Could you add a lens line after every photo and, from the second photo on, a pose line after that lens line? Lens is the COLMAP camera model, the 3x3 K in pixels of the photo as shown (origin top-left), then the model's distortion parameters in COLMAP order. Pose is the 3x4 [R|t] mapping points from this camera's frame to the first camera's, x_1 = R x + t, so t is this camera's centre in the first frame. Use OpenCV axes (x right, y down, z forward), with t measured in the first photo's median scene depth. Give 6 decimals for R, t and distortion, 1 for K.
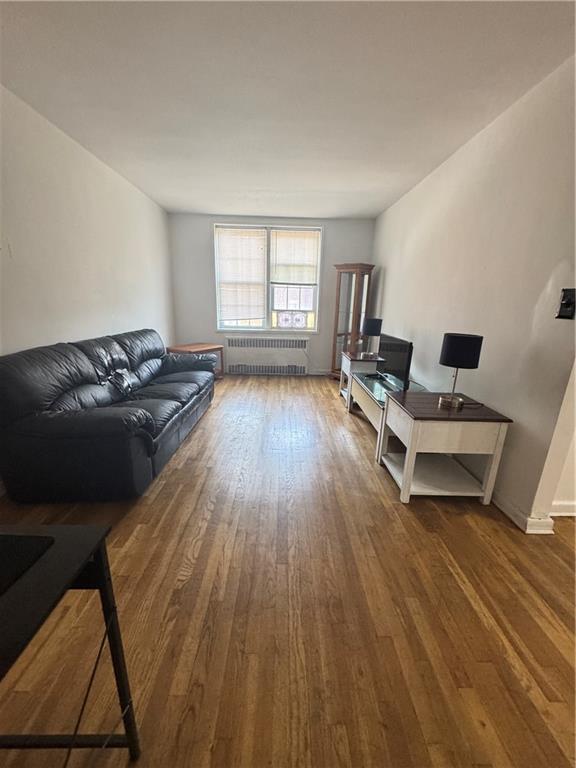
lens RADIAL K [[302.1, 0, 288.0], [0, 302.1, 384.0], [0, 0, 1]] dist [0.000196, 0.000038]
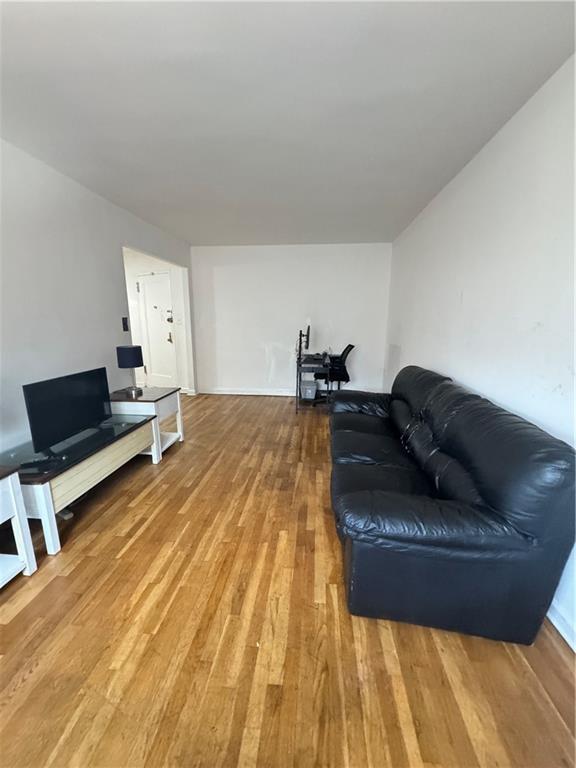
lens RADIAL K [[302.1, 0, 288.0], [0, 302.1, 384.0], [0, 0, 1]] dist [0.000196, 0.000038]
pose [[-0.992883, -0.055356, 0.105451, -0.418016], [0.000429, 0.883751, 0.467957, -0.766808], [-0.119097, 0.464671, -0.877438, 2.534318]]
